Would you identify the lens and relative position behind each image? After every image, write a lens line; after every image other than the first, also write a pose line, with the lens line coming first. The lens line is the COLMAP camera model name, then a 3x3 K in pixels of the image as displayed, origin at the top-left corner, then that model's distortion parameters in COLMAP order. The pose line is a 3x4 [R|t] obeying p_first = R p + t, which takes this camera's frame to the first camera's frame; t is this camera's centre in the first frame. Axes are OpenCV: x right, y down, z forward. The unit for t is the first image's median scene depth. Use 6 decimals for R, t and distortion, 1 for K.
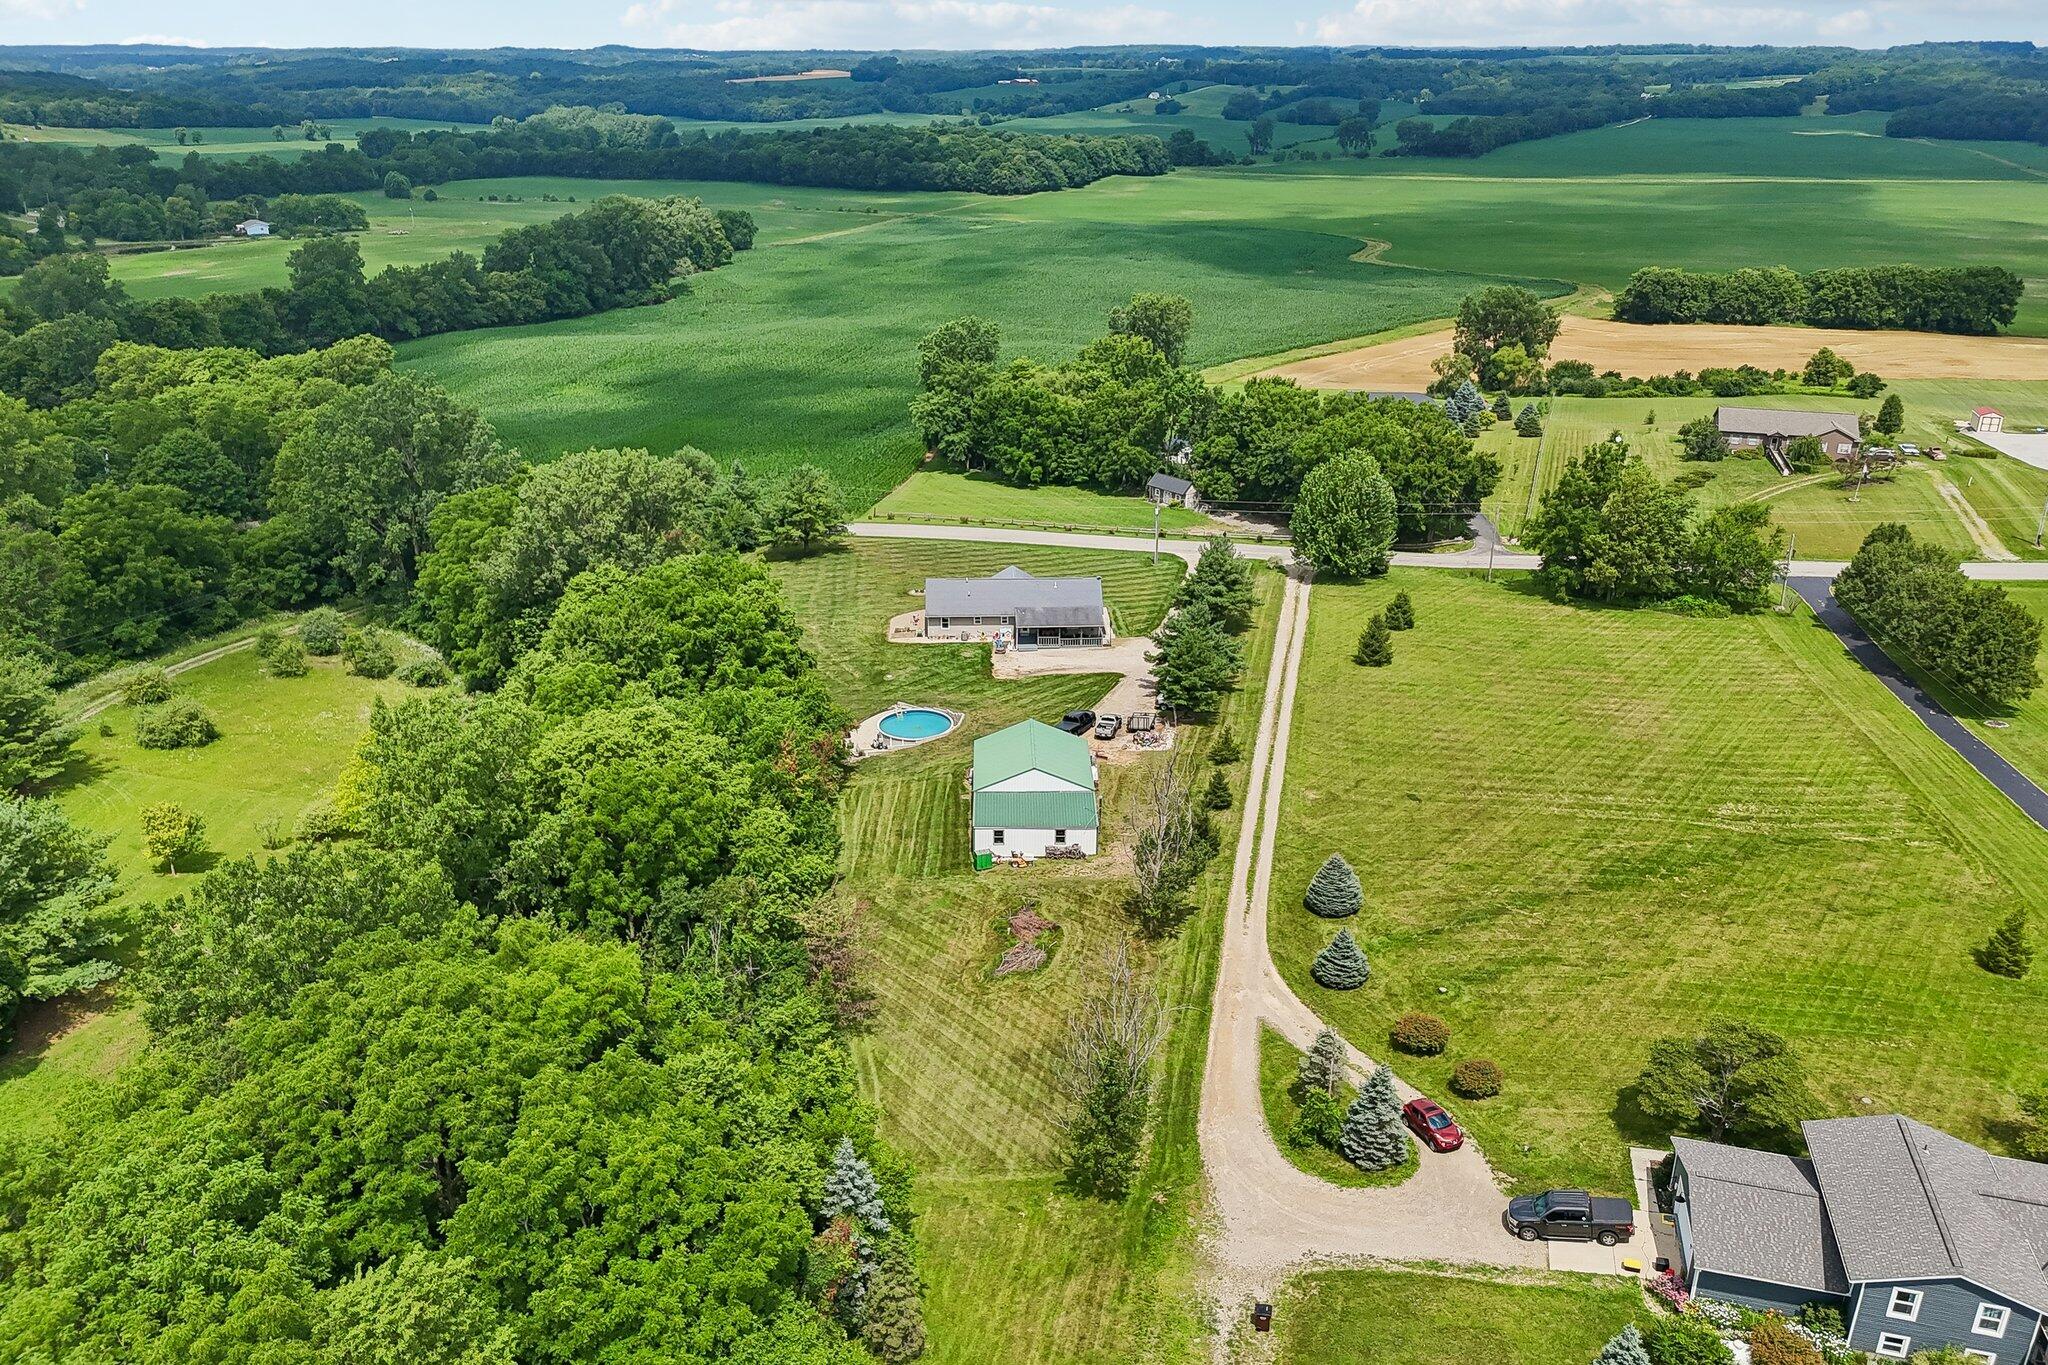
lens RADIAL K [[1507.8, 0, 1035.5], [0, 1507.8, 706.3], [0, 0, 1]] dist [0.078925, -0.090405]
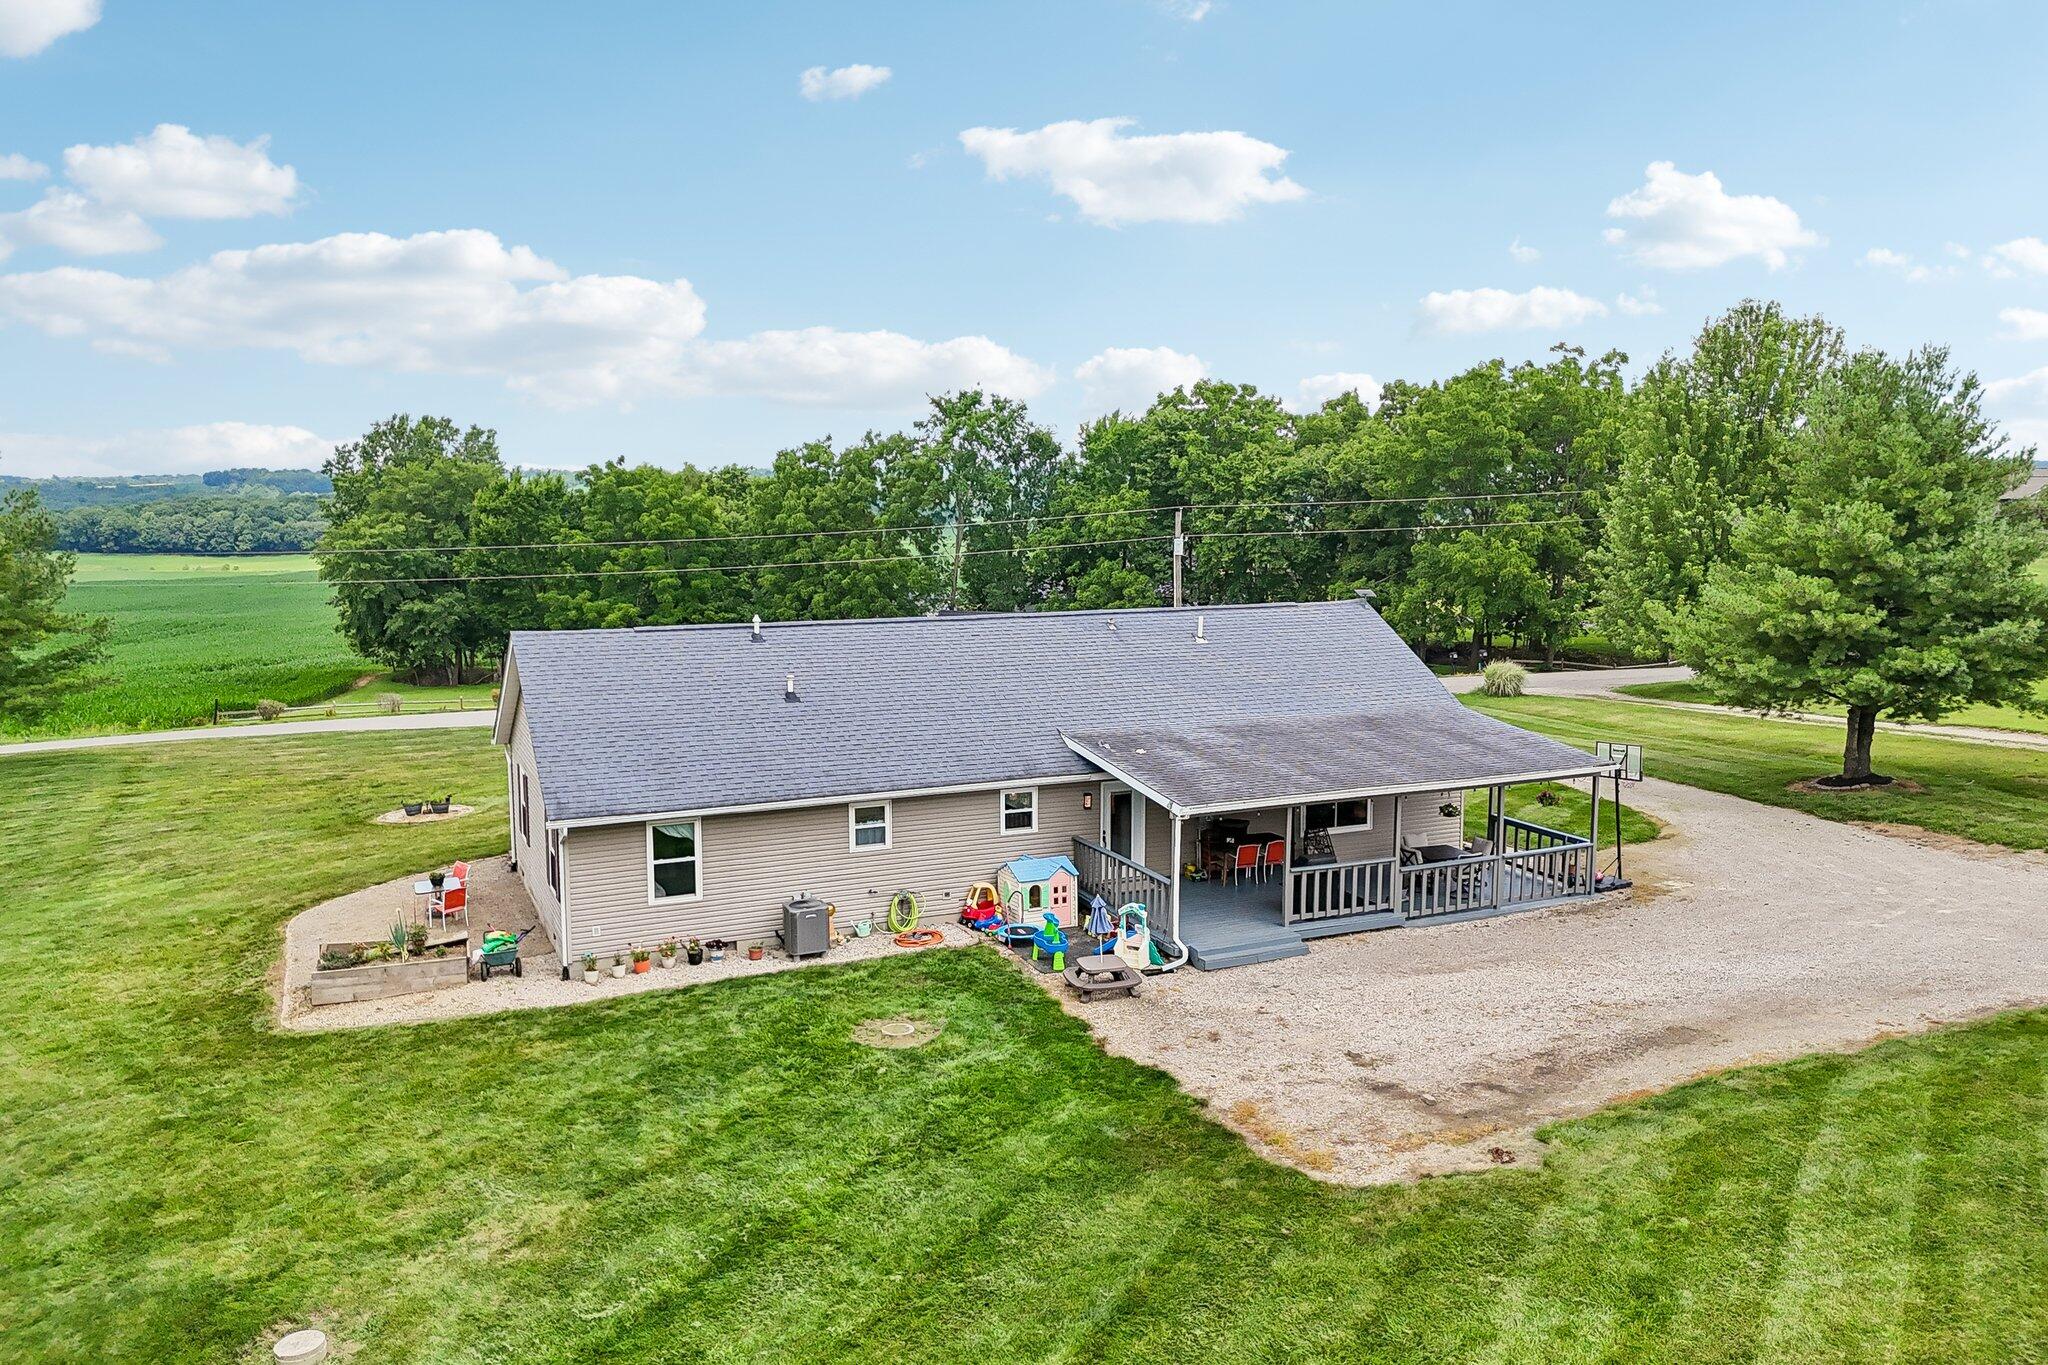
lens RADIAL K [[1556.4, 0, 1031.0], [0, 1556.4, 679.5], [0, 0, 1]] dist [0.071235, -0.063188]
pose [[0.933190, -0.056524, 0.354911, -0.047960], [0.151567, 0.957331, -0.246060, -0.016501], [-0.325859, 0.283413, 0.901938, 0.489399]]
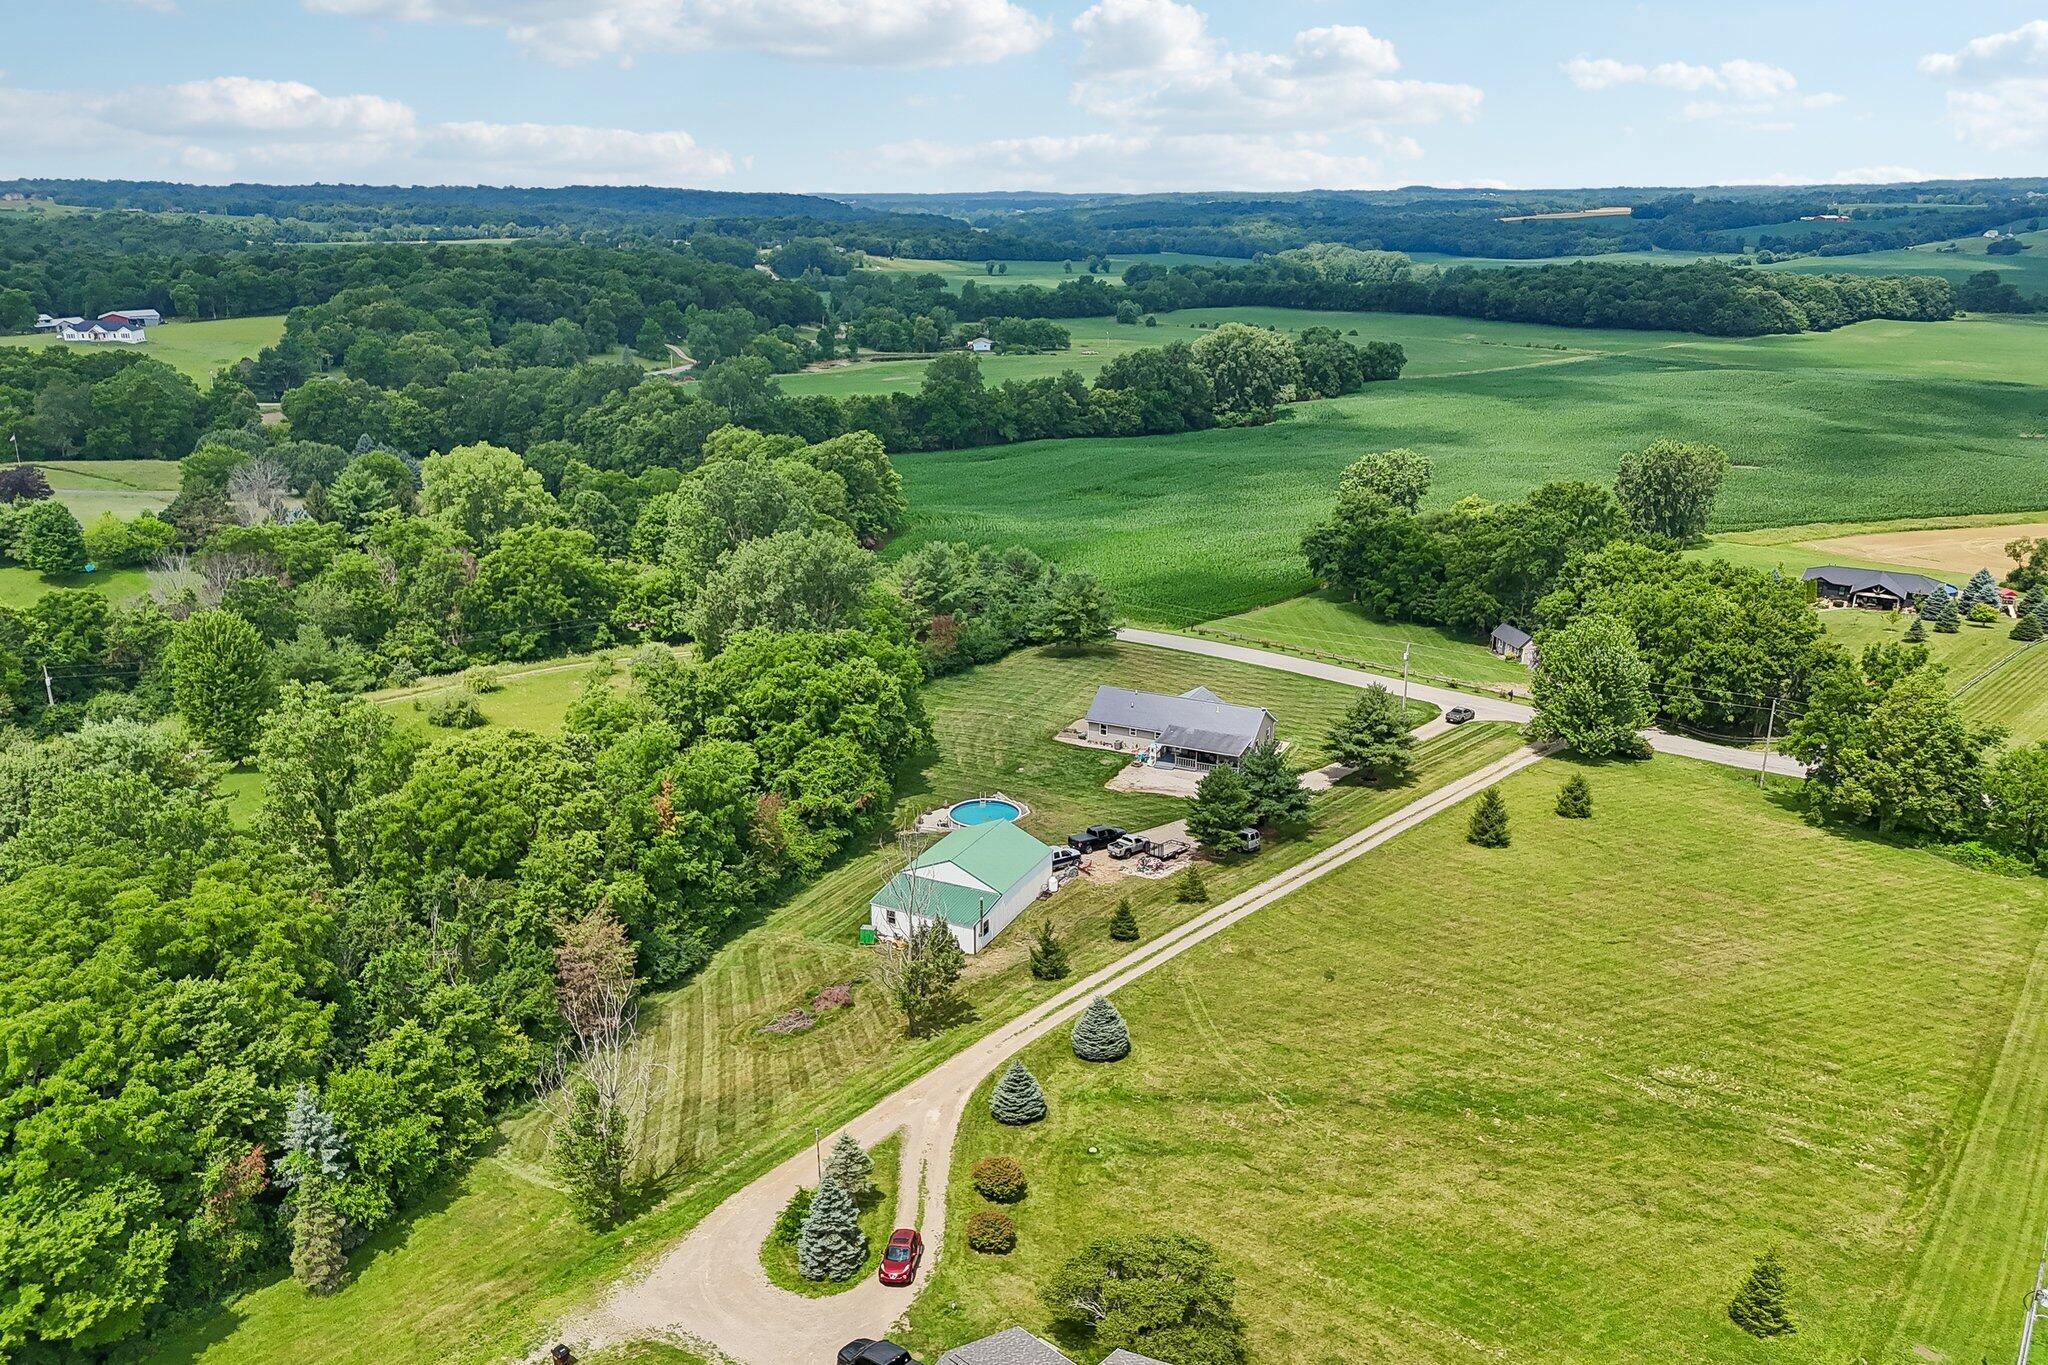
lens RADIAL K [[1507.8, 0, 1035.5], [0, 1507.8, 706.3], [0, 0, 1]] dist [0.078925, -0.090405]
pose [[0.885641, 0.145767, -0.440898, 0.204712], [-0.180383, 0.982886, -0.037382, -0.014314], [0.427904, 0.112637, 0.896778, 0.034363]]
